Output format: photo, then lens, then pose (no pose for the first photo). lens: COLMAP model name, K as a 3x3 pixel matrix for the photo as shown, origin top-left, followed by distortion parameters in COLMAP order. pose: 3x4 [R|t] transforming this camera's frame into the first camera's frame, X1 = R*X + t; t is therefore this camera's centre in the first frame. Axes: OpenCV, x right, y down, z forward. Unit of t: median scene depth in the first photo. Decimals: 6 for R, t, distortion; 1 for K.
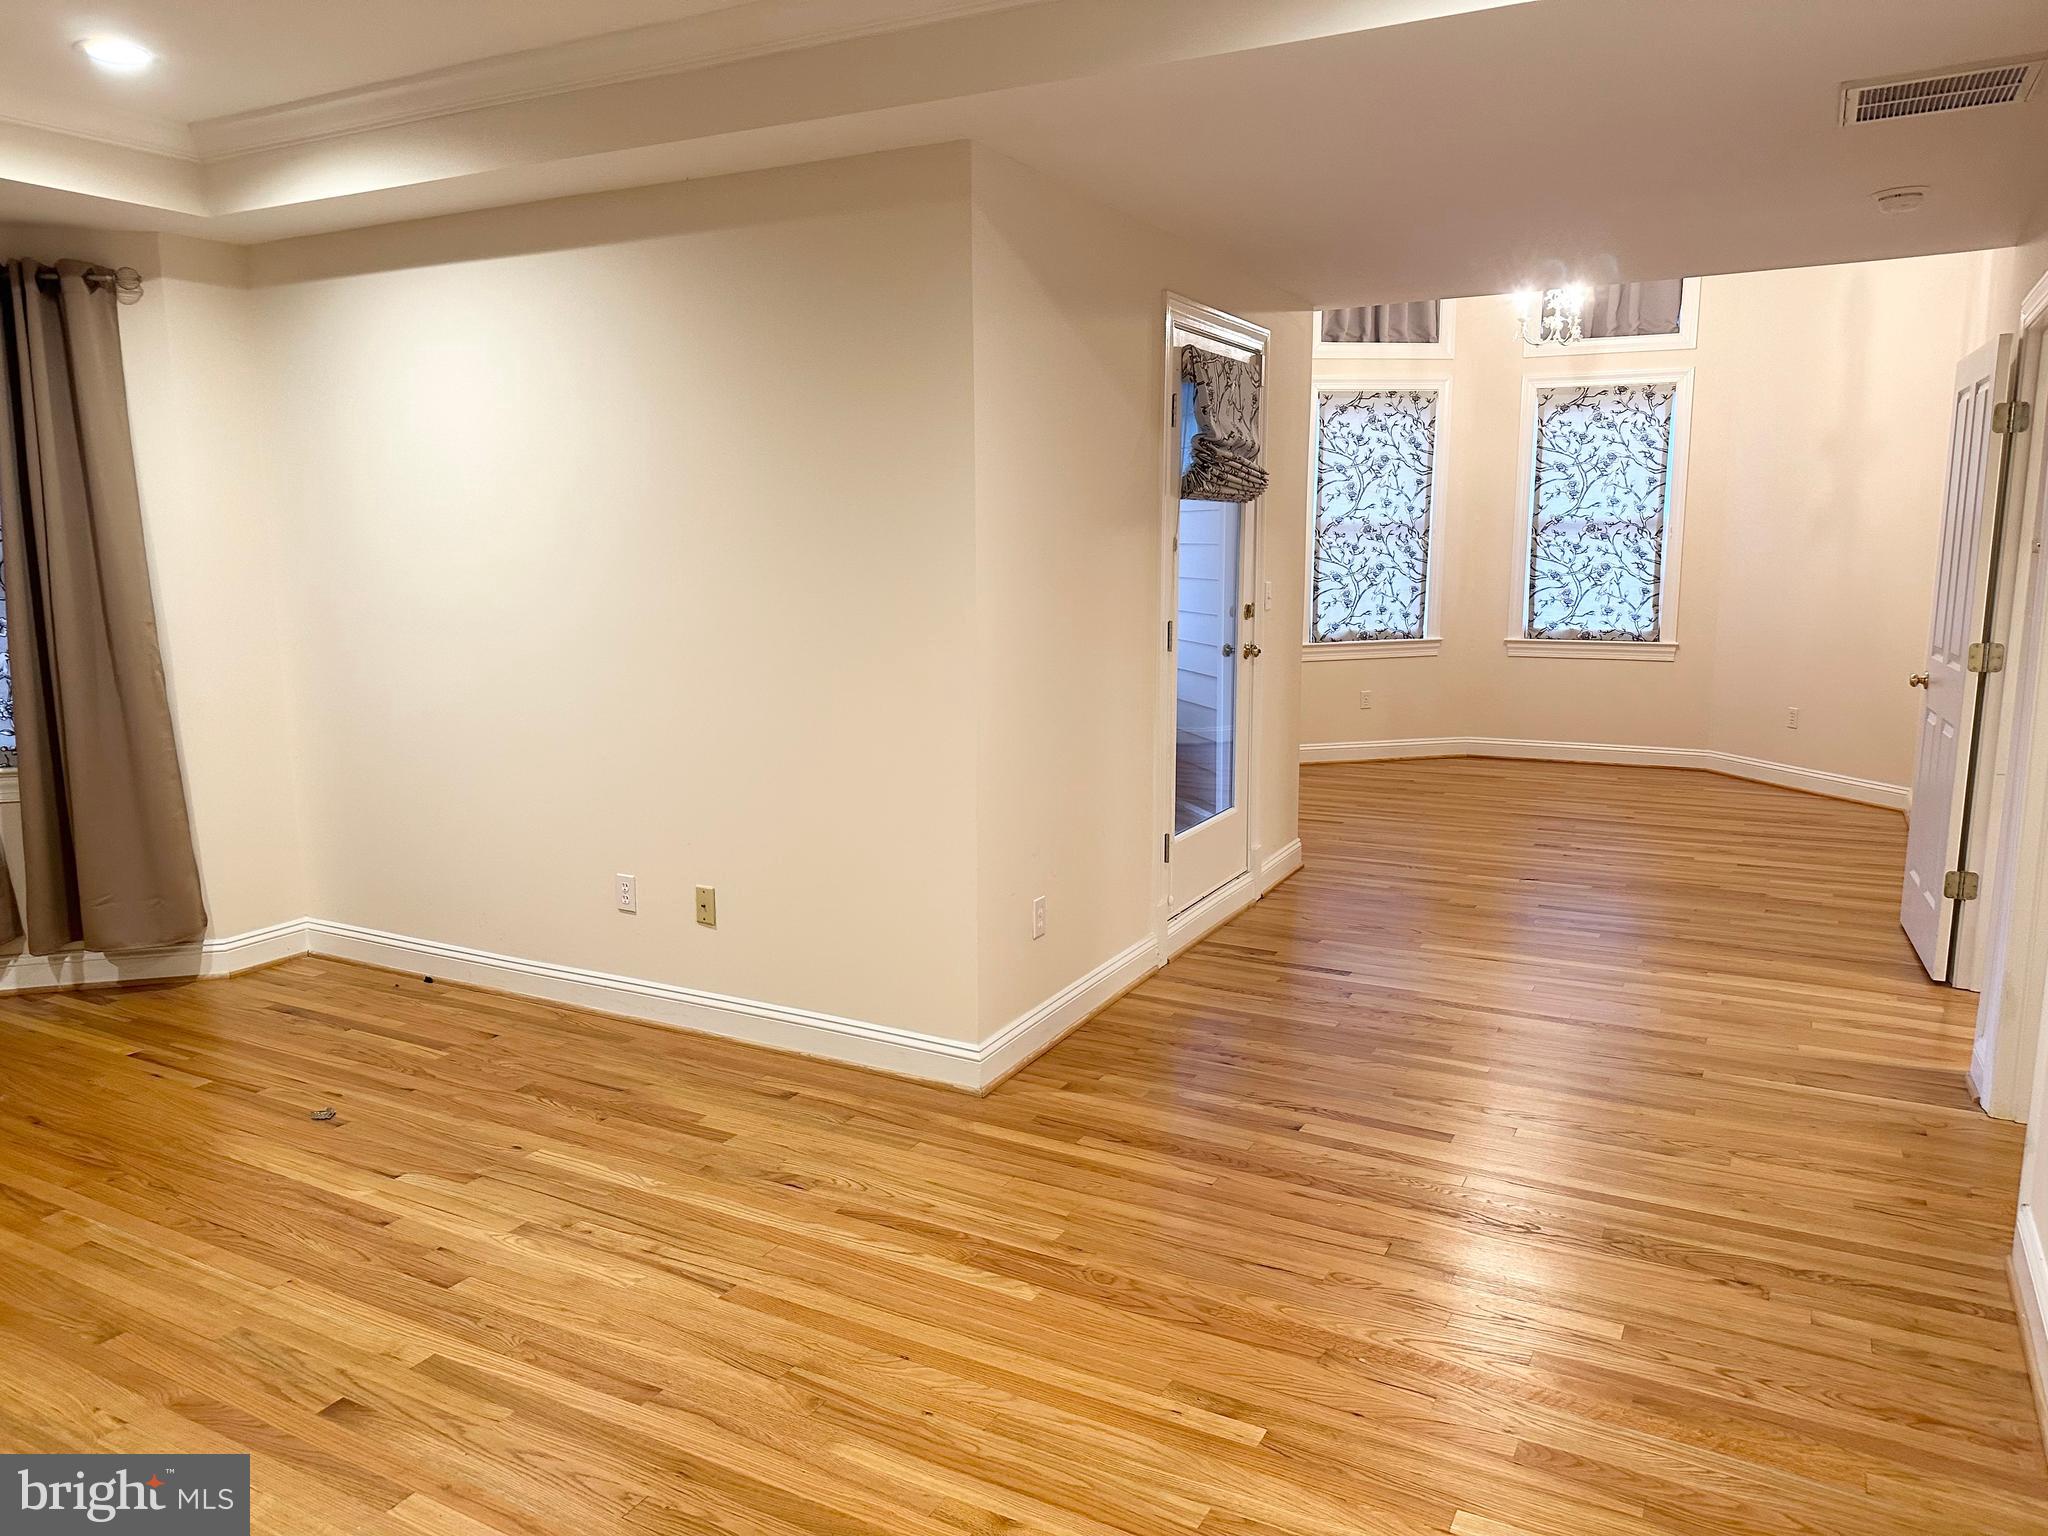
lens RADIAL K [[1404.9, 0, 1028.6], [0, 1404.9, 777.1], [0, 0, 1]] dist [0.082619, -0.149494]
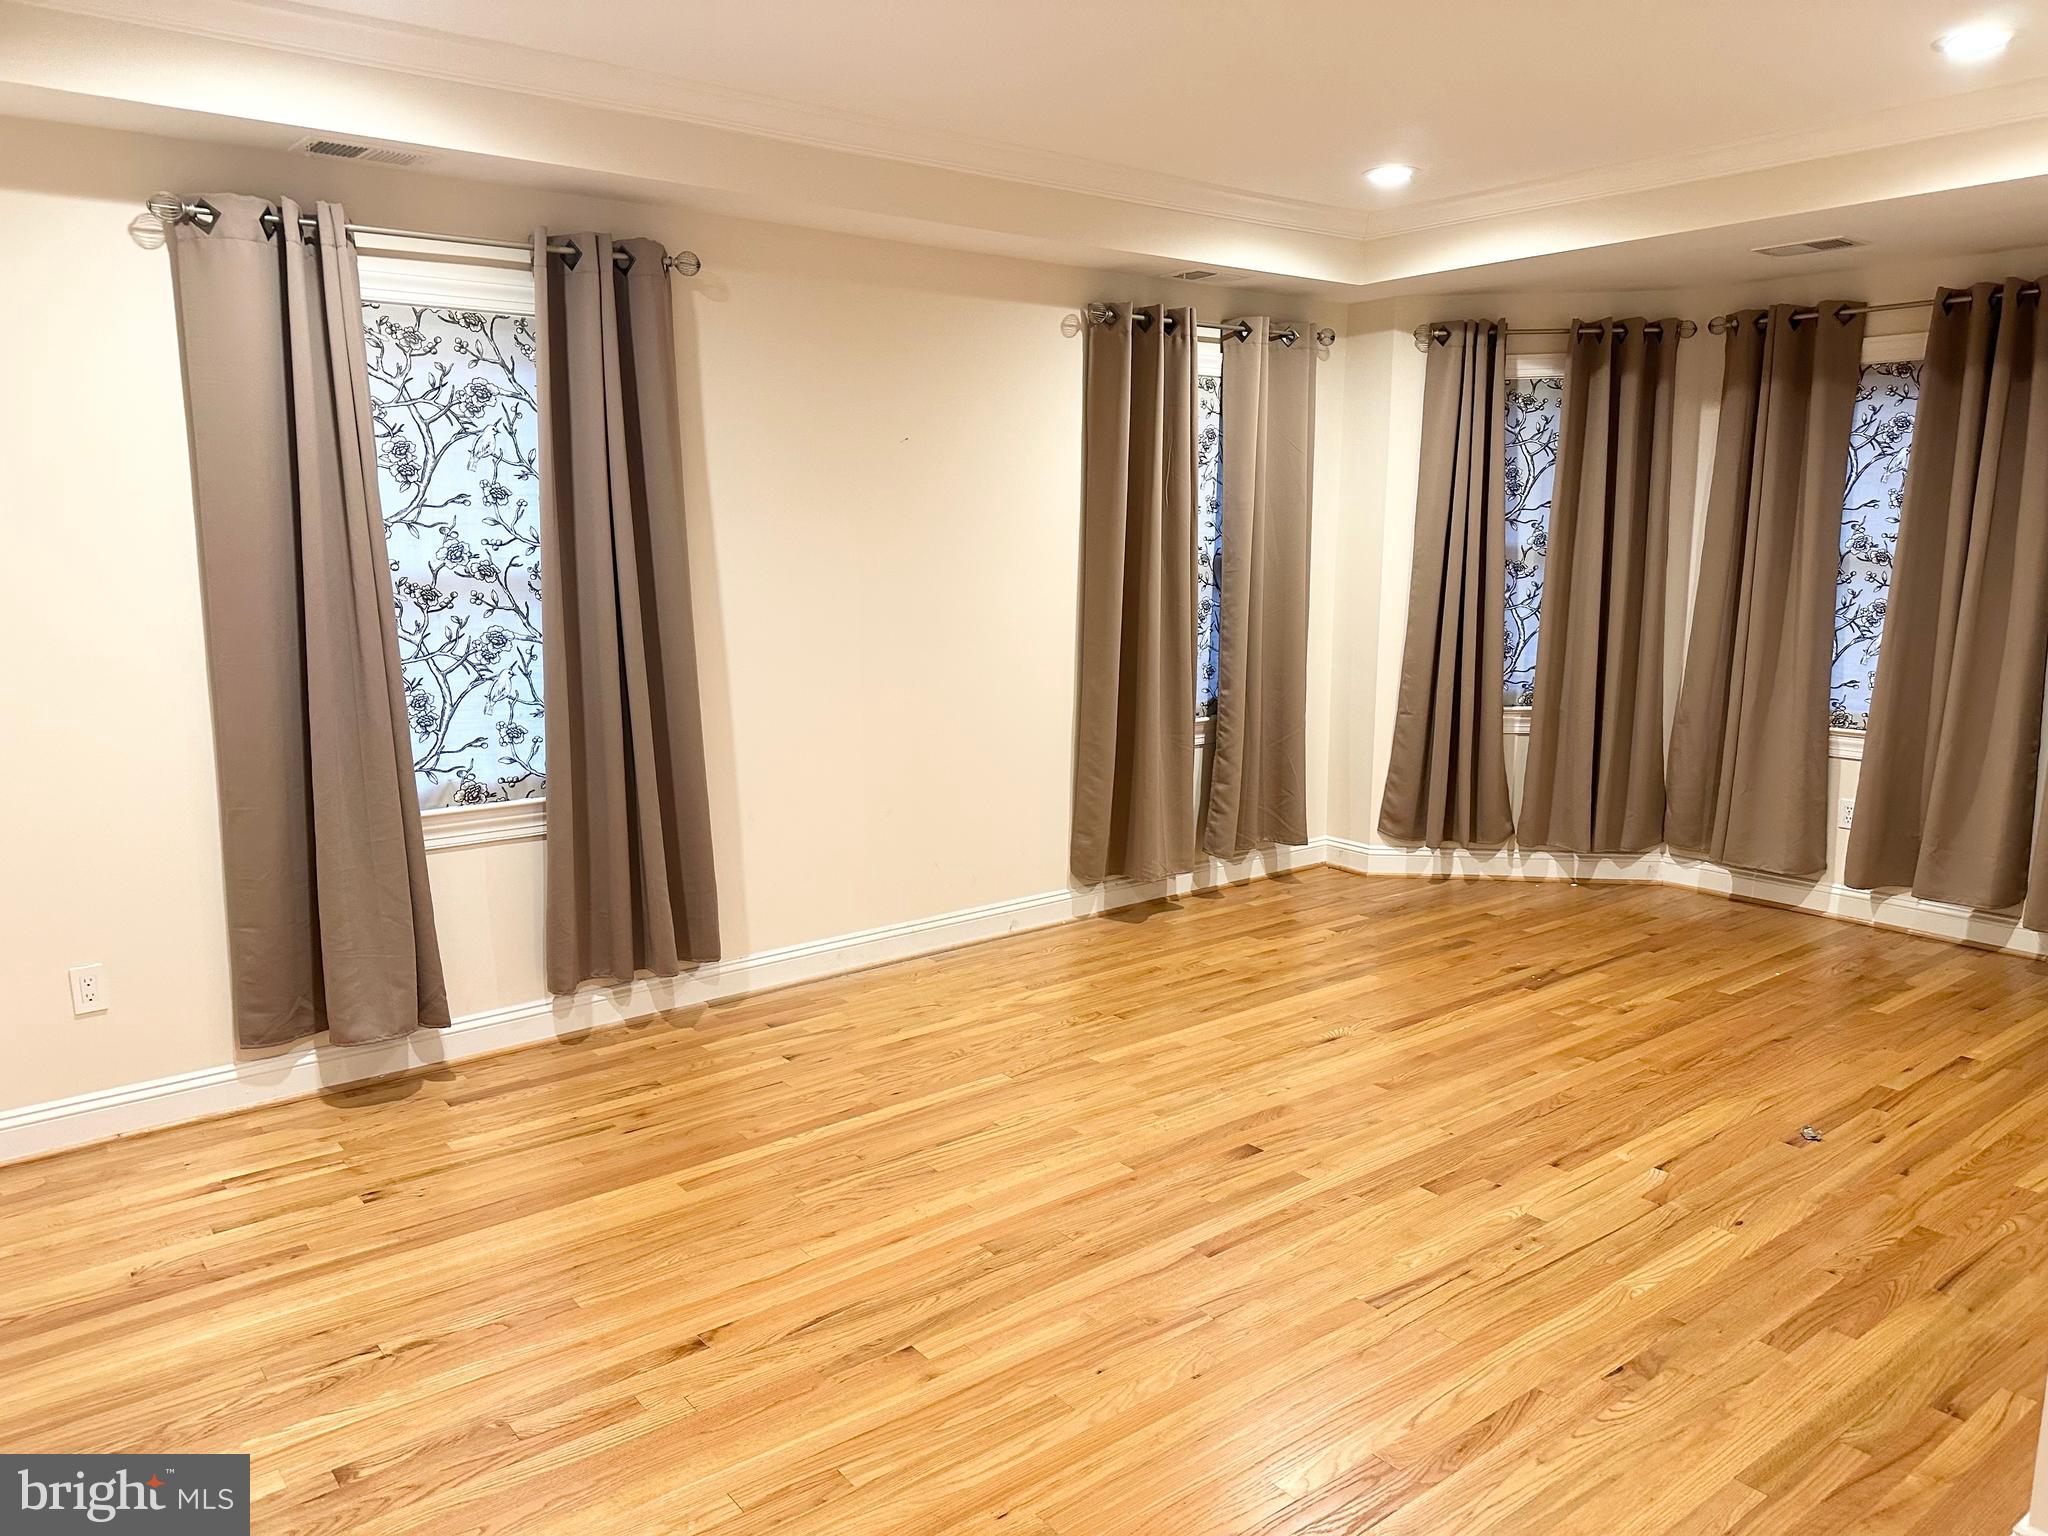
lens RADIAL K [[1513.2, 0, 1024.0], [0, 1513.2, 768.0], [0, 0, 1]] dist [0.089189, -0.000964]
pose [[-0.400619, 0.155039, -0.903032, 0.691681], [-0.156166, 0.959604, 0.234033, -0.176632], [0.902838, 0.234781, -0.360223, 0.965444]]
